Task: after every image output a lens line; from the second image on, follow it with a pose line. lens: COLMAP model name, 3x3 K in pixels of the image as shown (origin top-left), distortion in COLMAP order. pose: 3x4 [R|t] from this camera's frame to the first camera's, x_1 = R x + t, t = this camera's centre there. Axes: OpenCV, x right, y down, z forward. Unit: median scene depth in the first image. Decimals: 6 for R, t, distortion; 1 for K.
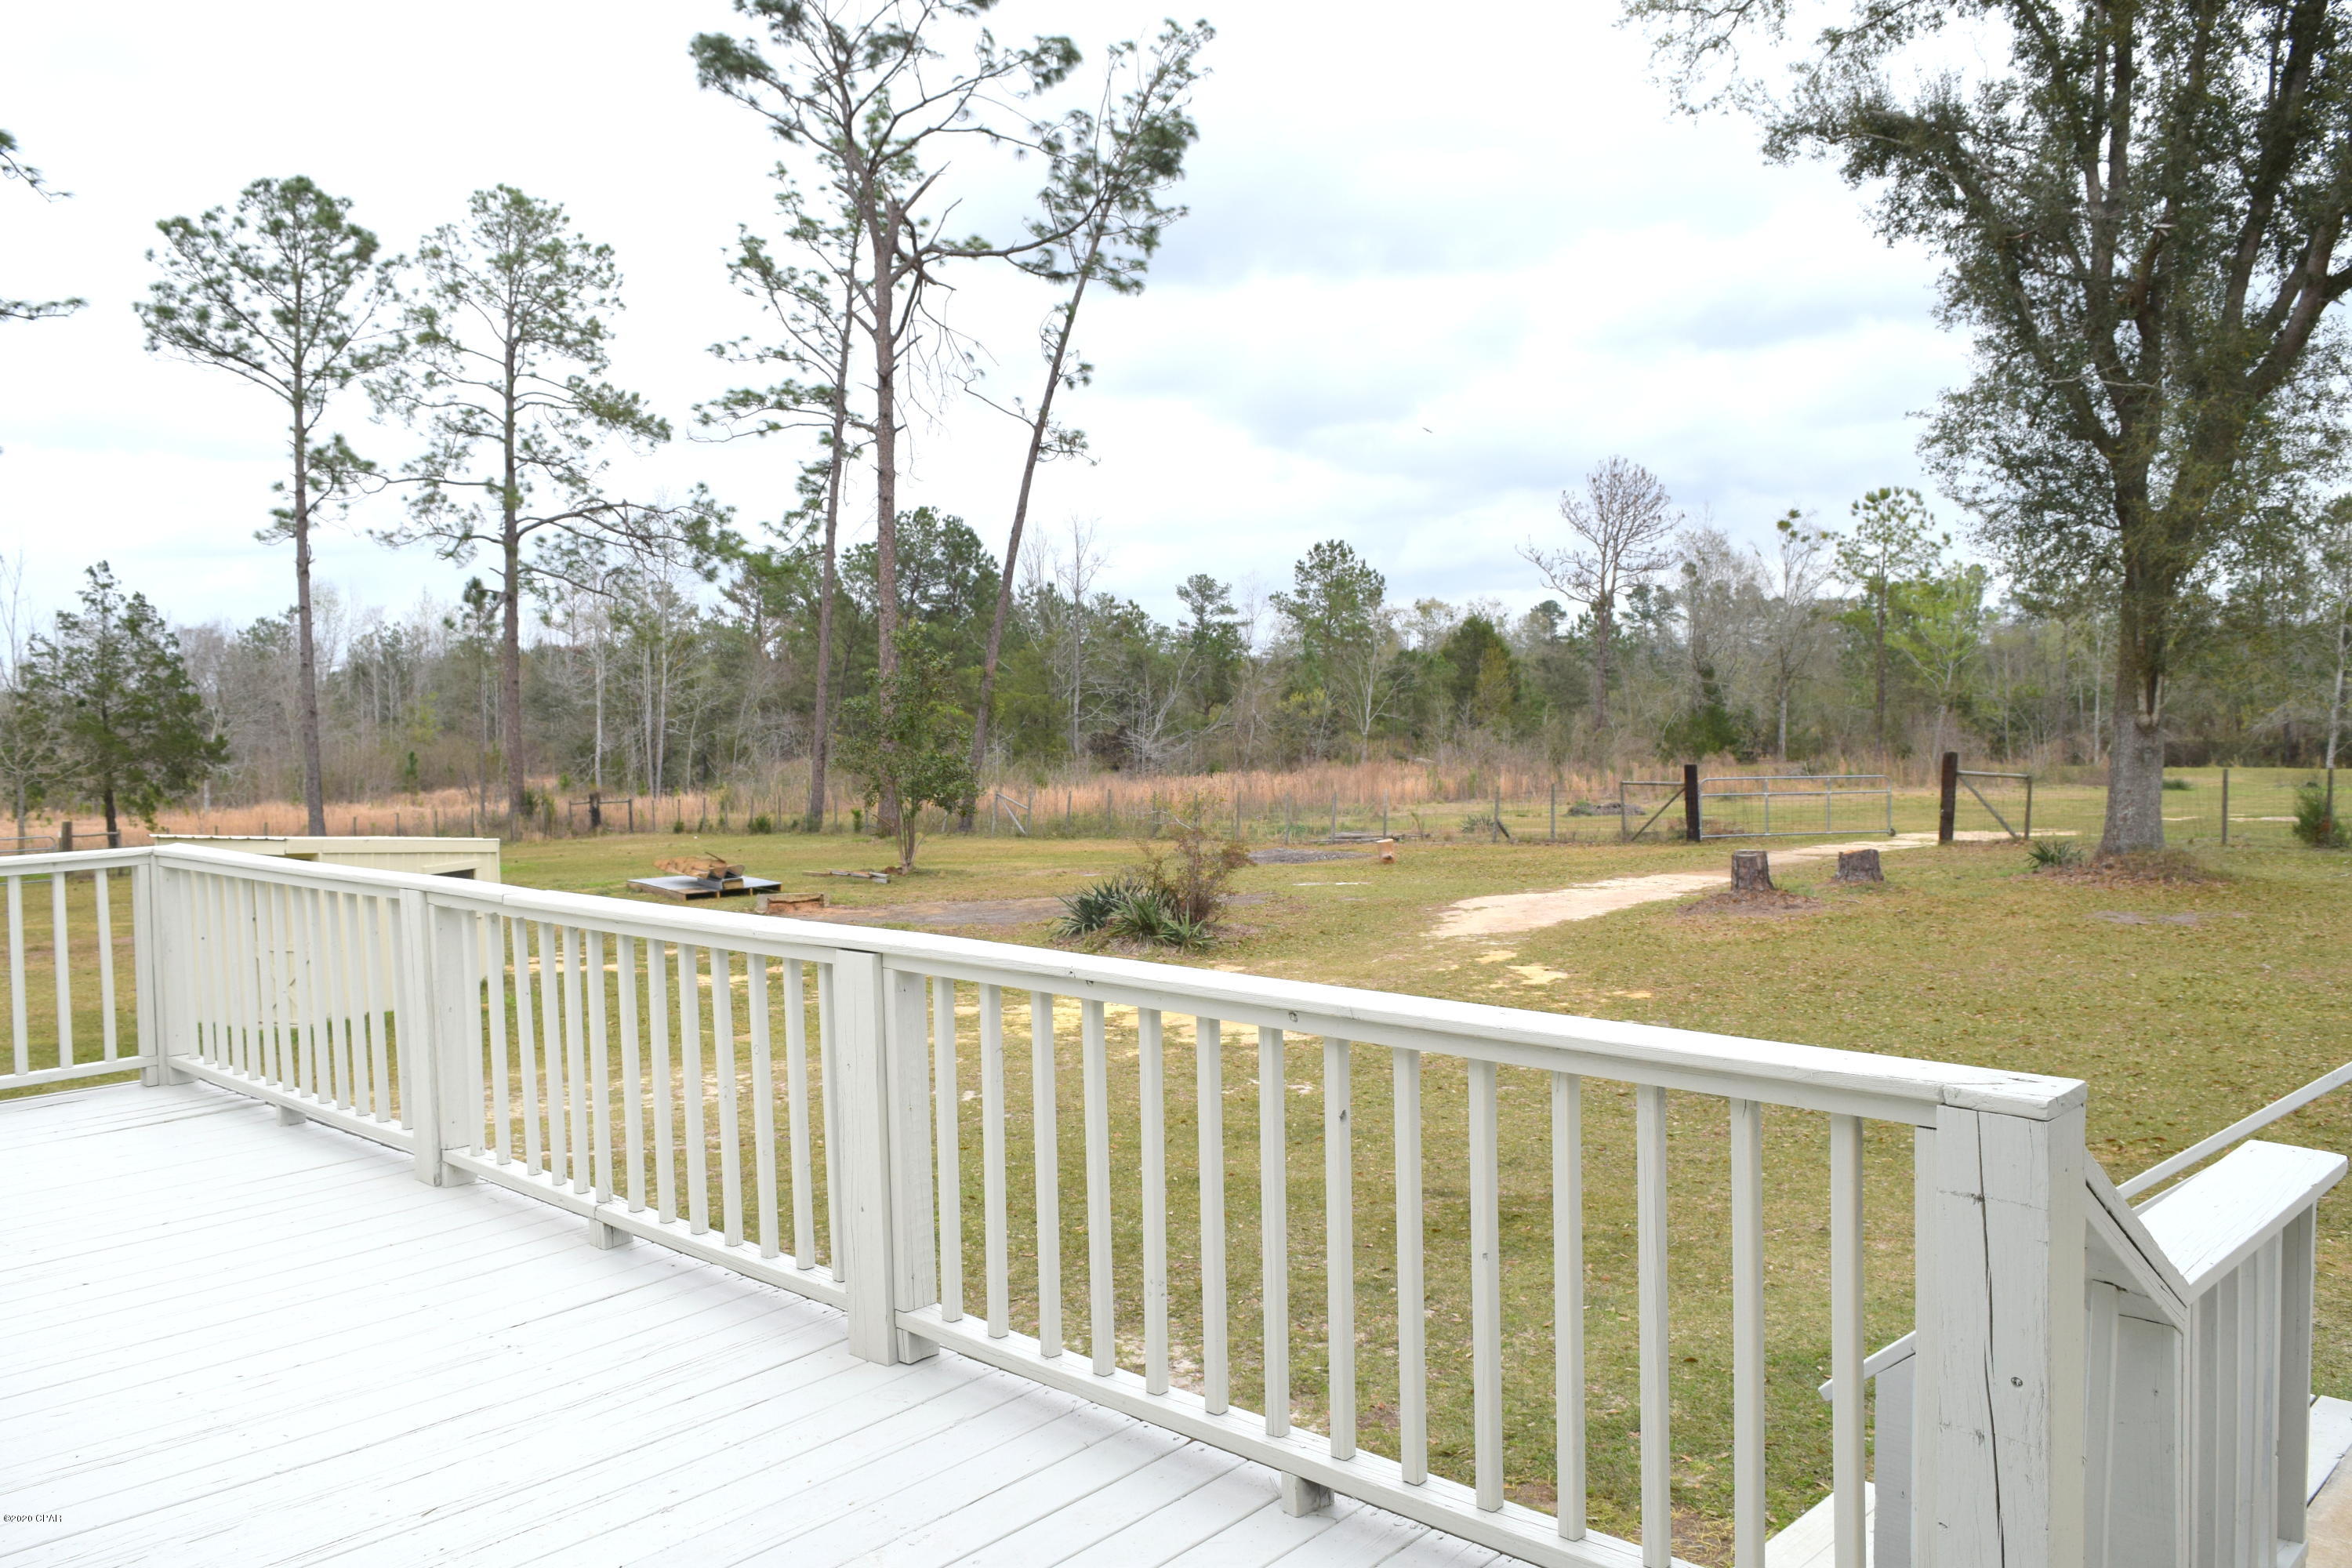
lens RADIAL K [[1913.4, 0, 1176.0], [0, 1913.4, 784.0], [0, 0, 1]] dist [-0.007460, -0.002971]
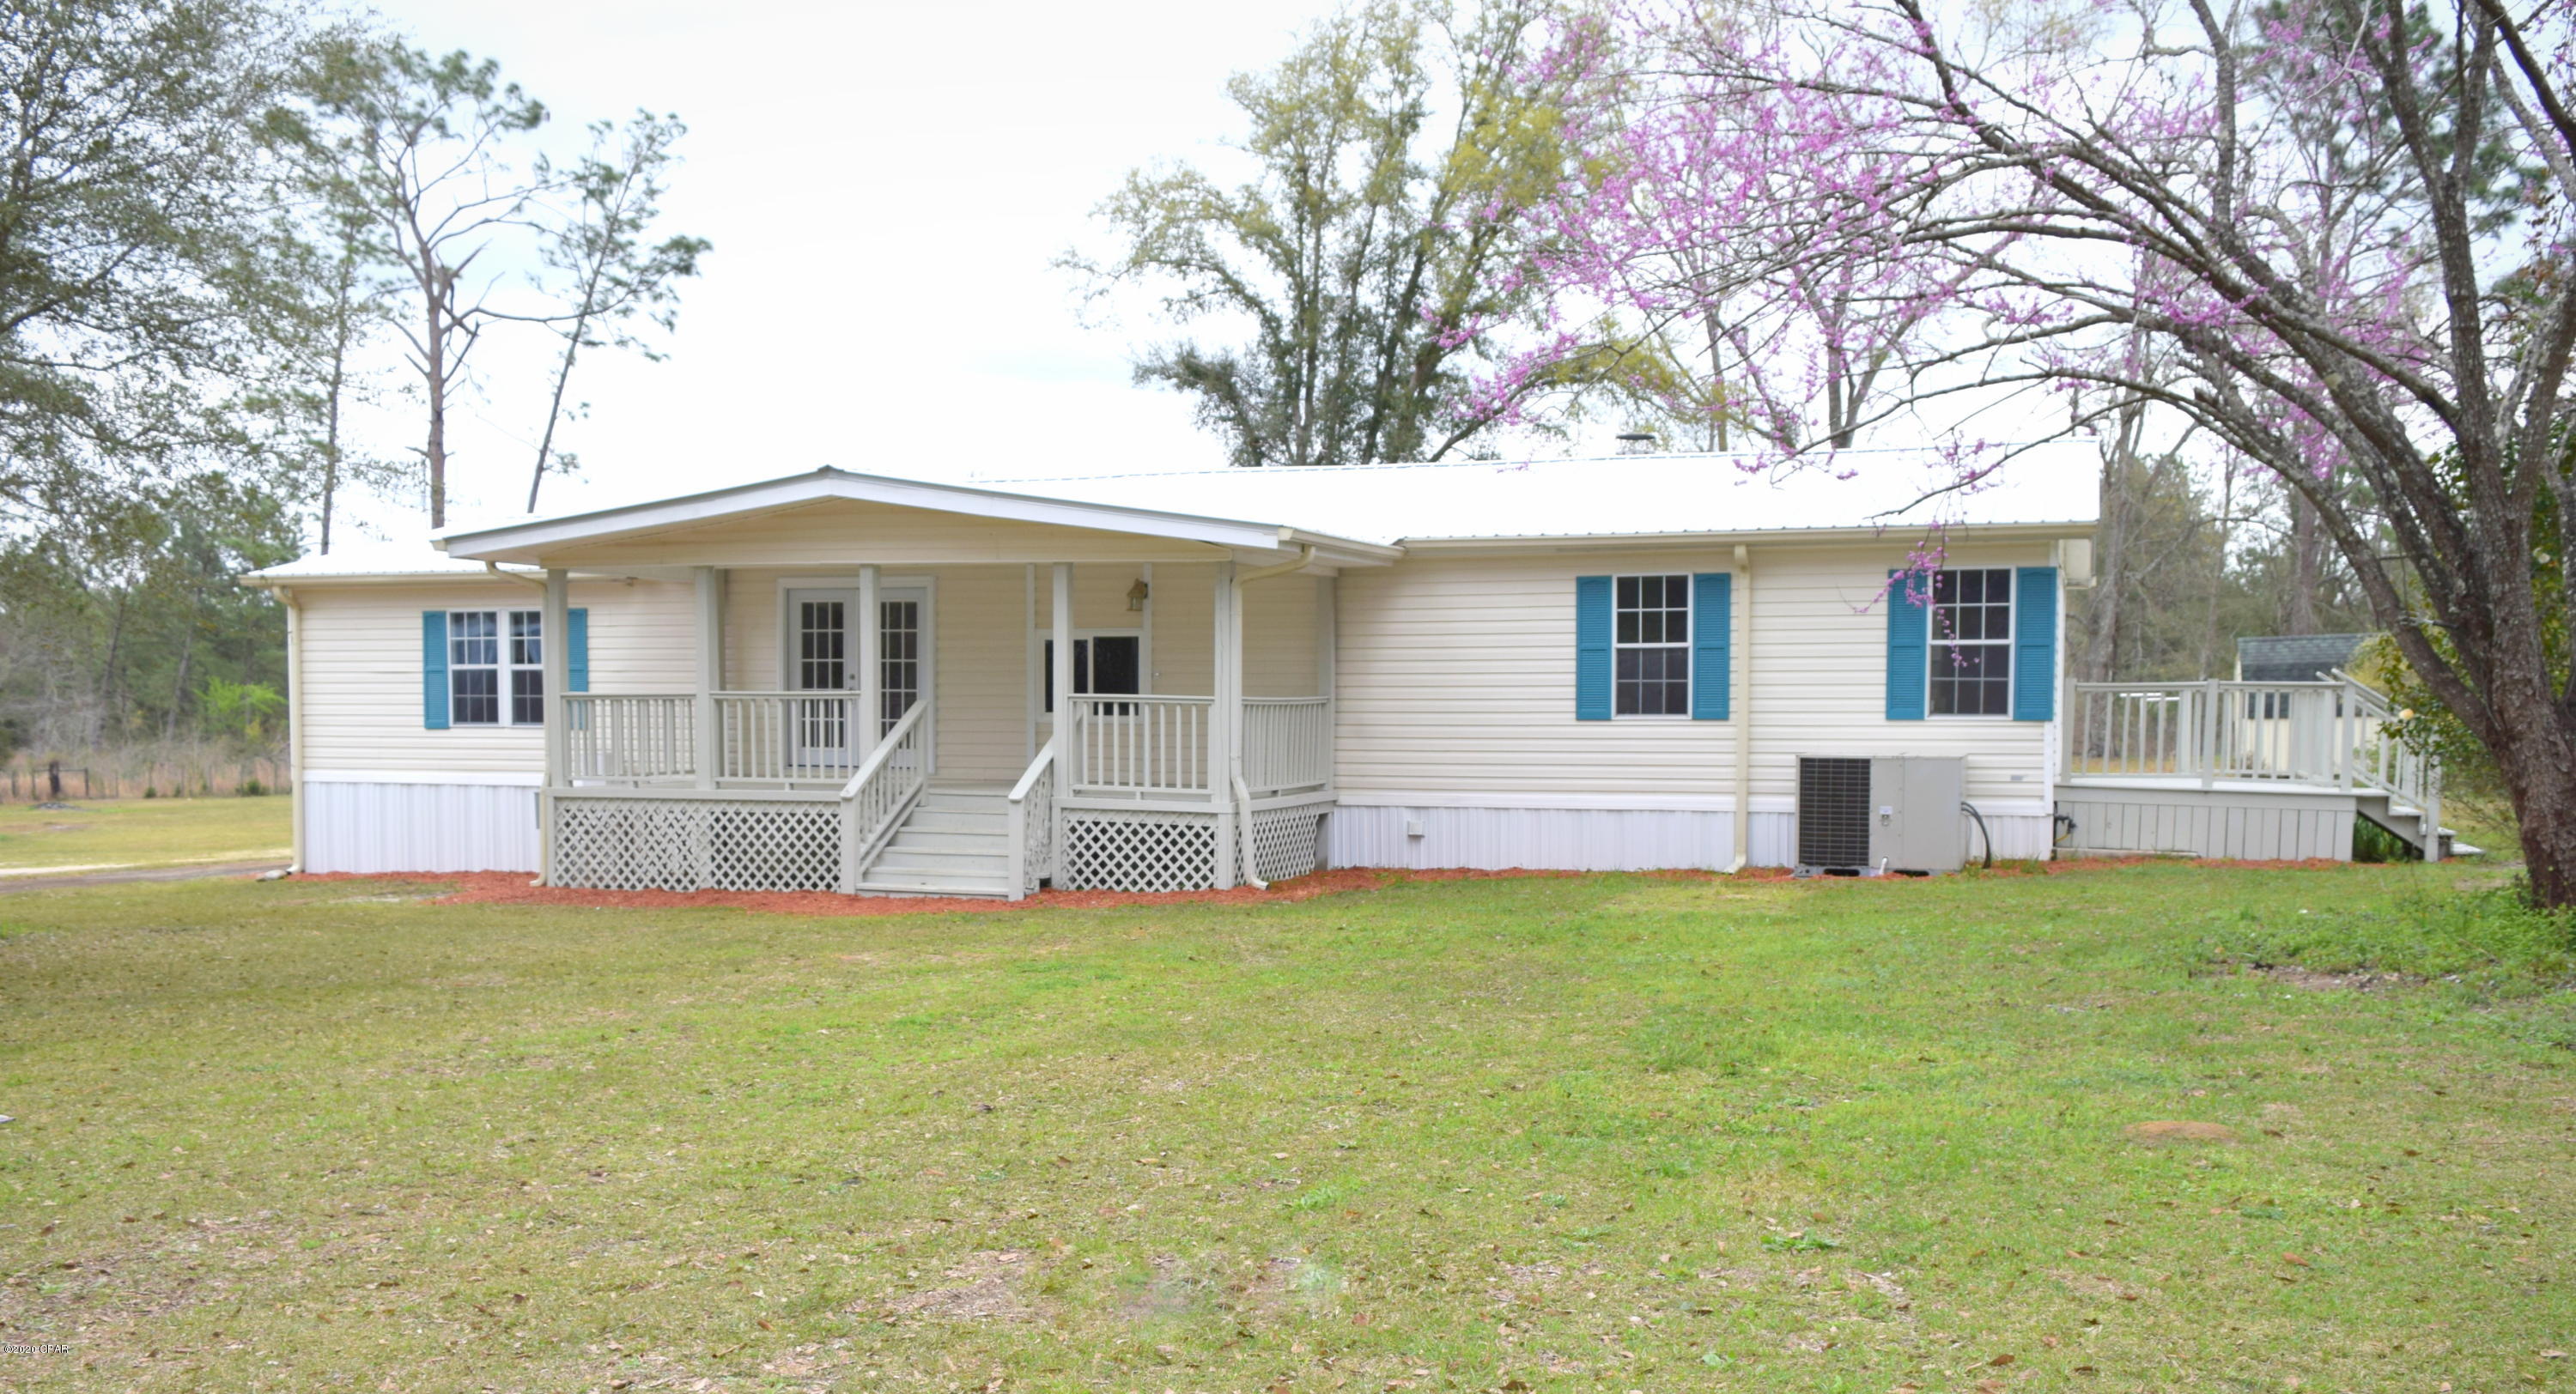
lens RADIAL K [[1987.5, 0, 1288.0], [0, 1987.5, 697.0], [0, 0, 1]] dist [-0.001751, -0.000510]
pose [[0.926476, 0.013661, 0.376107, -0.130765], [0.002149, 0.999133, -0.041584, 0.024824], [-0.376349, 0.039334, 0.925643, -0.397322]]
